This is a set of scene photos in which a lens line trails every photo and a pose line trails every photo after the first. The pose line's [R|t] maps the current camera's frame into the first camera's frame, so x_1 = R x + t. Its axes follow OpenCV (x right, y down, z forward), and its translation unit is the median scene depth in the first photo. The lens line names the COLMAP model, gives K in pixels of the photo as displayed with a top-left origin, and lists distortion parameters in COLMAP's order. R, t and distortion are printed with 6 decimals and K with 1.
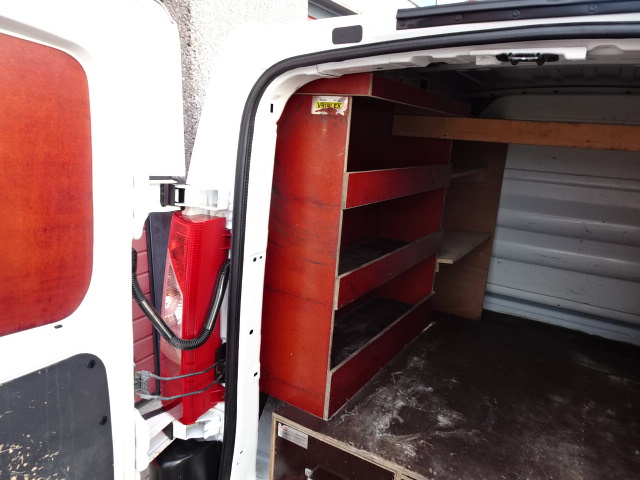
lens RADIAL K [[459.9, 0, 319.4], [0, 459.9, 240.6], [0, 0, 1]] dist [0.008996, 0.000930]
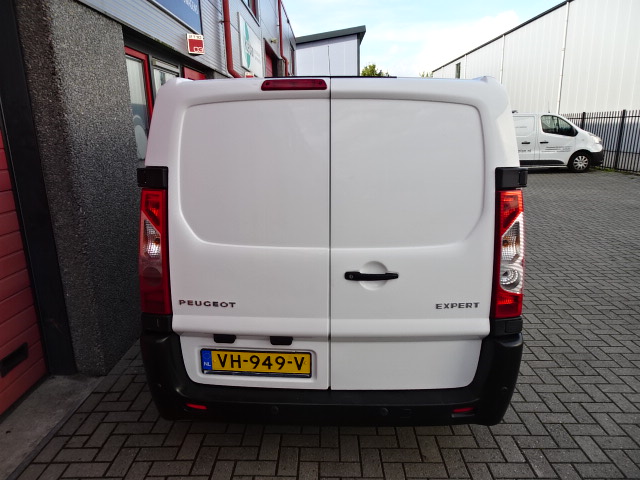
lens RADIAL K [[459.9, 0, 320.0], [0, 459.9, 236.3], [0, 0, 1]] dist [0.008996, 0.000930]
pose [[0.870927, -0.161360, 0.464165, -0.482063], [0.166930, 0.985531, 0.029389, 0.147383], [-0.462191, 0.051888, 0.885261, -0.665511]]
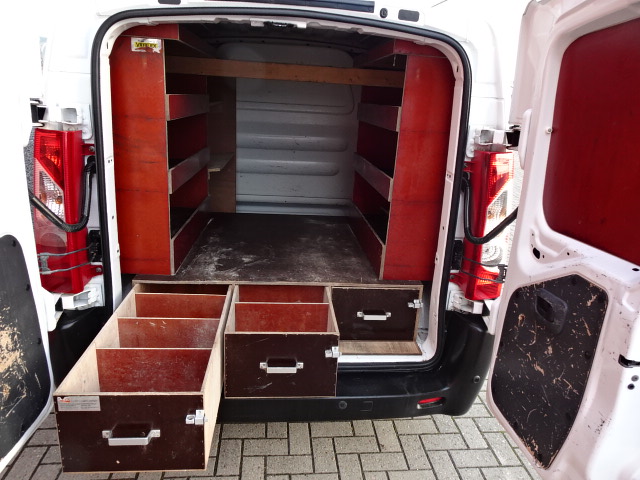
lens RADIAL K [[459.9, 0, 320.2], [0, 459.9, 237.2], [0, 0, 1]] dist [0.008996, 0.000930]
pose [[0.812449, -0.187633, 0.552014, -0.380178], [0.130876, 0.981330, 0.140938, 0.133738], [-0.568153, -0.042259, 0.821837, -0.423776]]
